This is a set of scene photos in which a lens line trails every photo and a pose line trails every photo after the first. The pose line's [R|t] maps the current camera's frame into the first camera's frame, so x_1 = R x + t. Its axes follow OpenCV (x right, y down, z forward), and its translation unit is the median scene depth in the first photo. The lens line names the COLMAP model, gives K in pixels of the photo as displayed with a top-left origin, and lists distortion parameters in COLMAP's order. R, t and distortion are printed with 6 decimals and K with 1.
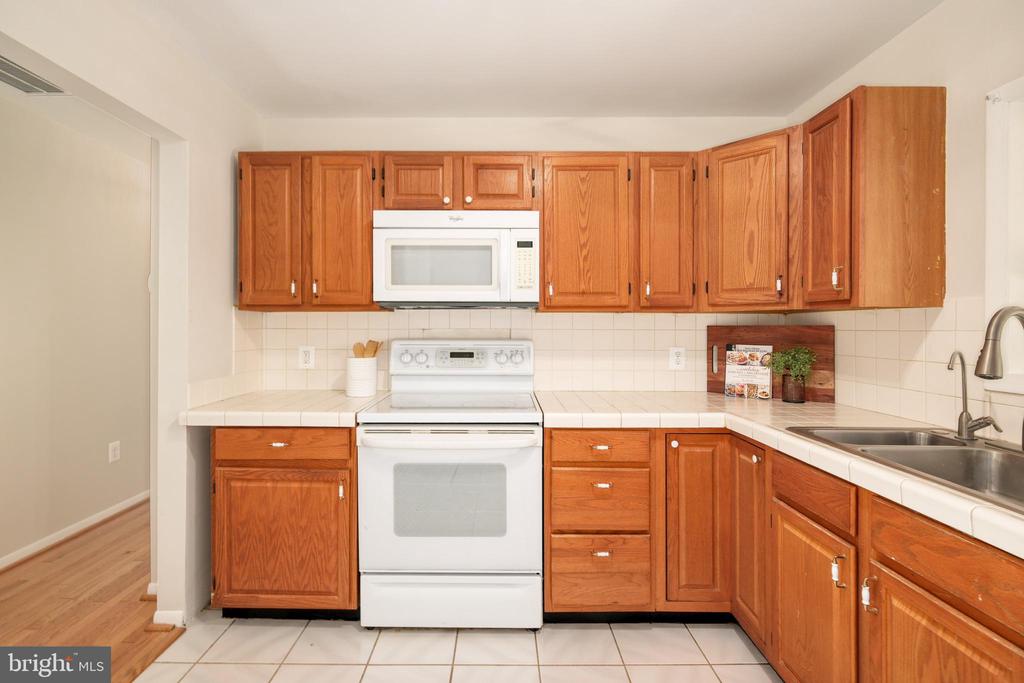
lens RADIAL K [[457.4, 0, 504.5], [0, 457.4, 330.6], [0, 0, 1]] dist [0.000745, -0.000283]
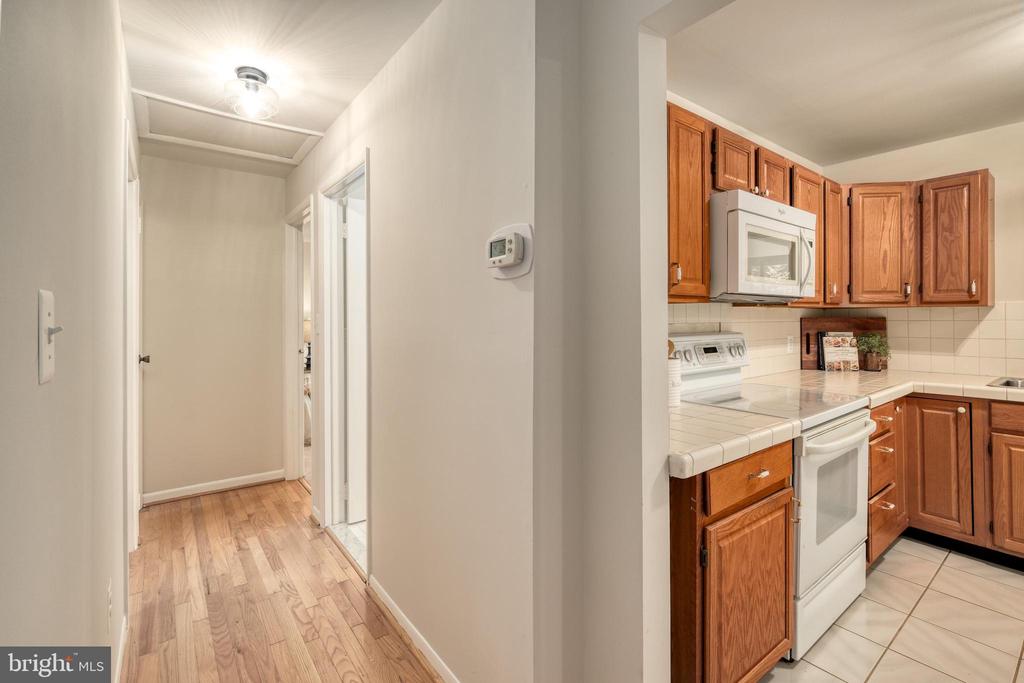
lens RADIAL K [[455.4, 0, 509.9], [0, 455.4, 321.7], [0, 0, 1]] dist [-0.002433, -0.000711]
pose [[0.798147, -0.011338, 0.602356, -1.160513], [0.010166, 0.999934, 0.005351, -0.017693], [-0.602377, 0.001853, 0.798209, 0.563699]]
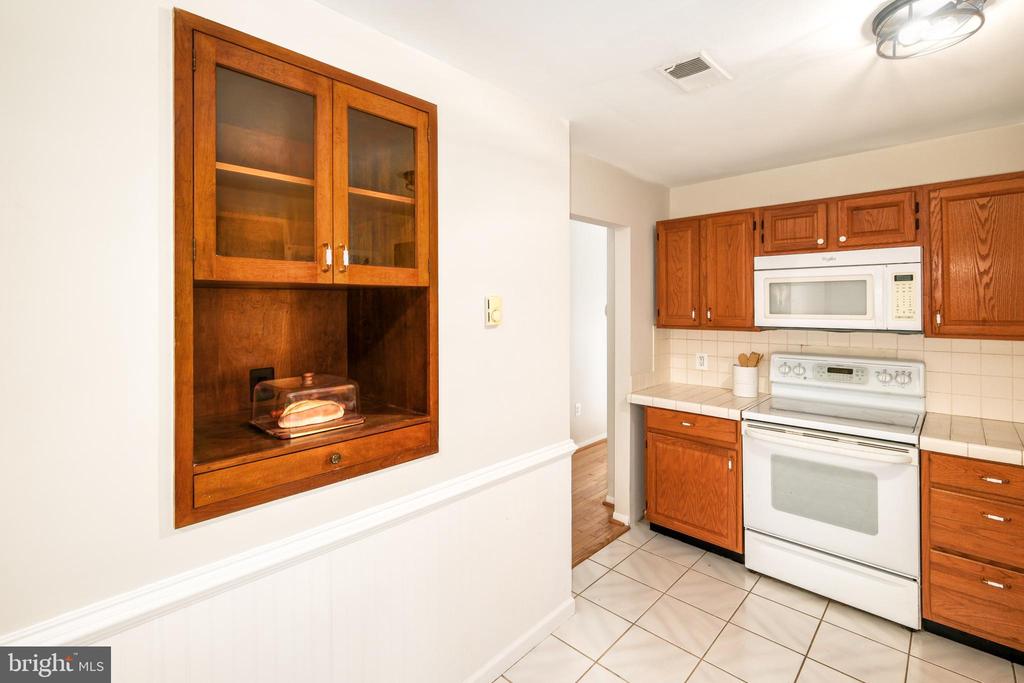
lens RADIAL K [[467.9, 0, 512.3], [0, 467.9, 306.1], [0, 0, 1]] dist [-0.003258, -0.000584]
pose [[0.718497, -0.005511, -0.695509, 0.145511], [0.002518, 0.999983, -0.005322, -0.116248], [0.695526, 0.002072, 0.718498, -0.442213]]
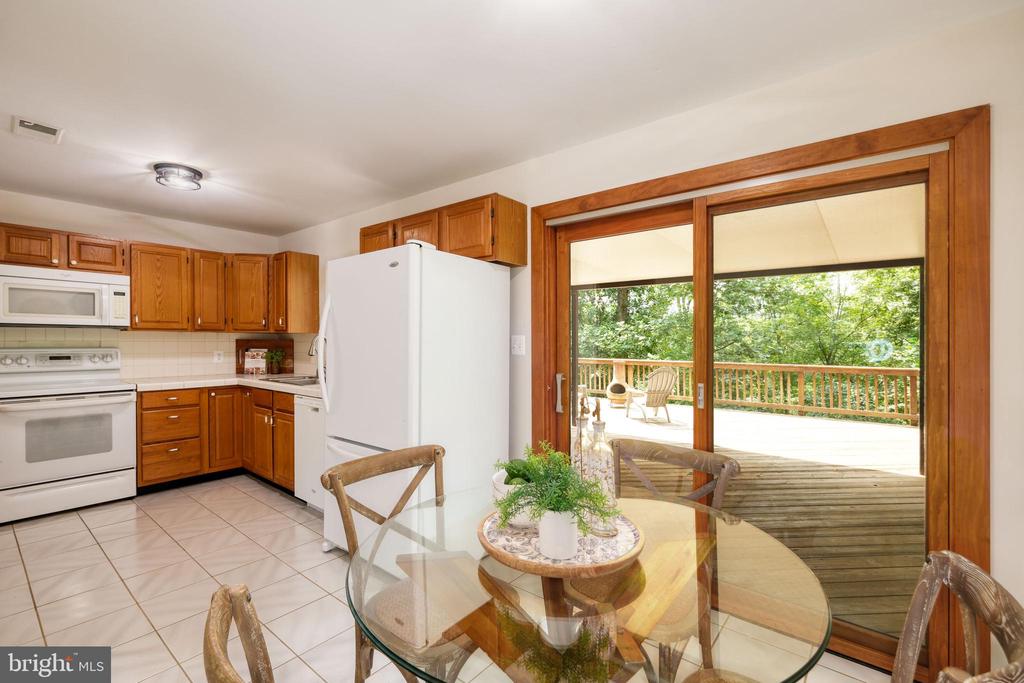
lens RADIAL K [[451.8, 0, 503.4], [0, 451.8, 343.7], [0, 0, 1]] dist [-0.001766, -0.000205]
pose [[0.637621, -0.004611, 0.770336, -0.354863], [0.001918, 0.999988, 0.004398, 0.002412], [-0.770348, -0.001326, 0.637623, -1.269856]]
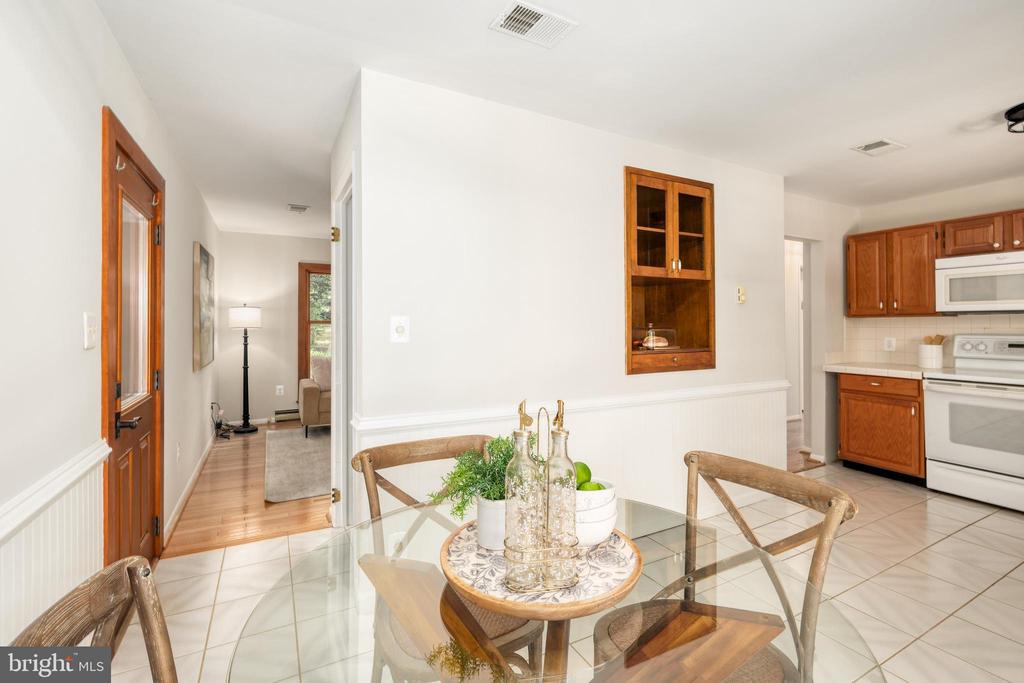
lens RADIAL K [[455.4, 0, 509.9], [0, 455.4, 321.7], [0, 0, 1]] dist [-0.002433, -0.000711]
pose [[0.460779, -0.010953, -0.887448, 0.494109], [-0.002537, 0.999904, -0.013659, 0.001513], [0.887511, 0.008545, 0.460706, -1.222448]]
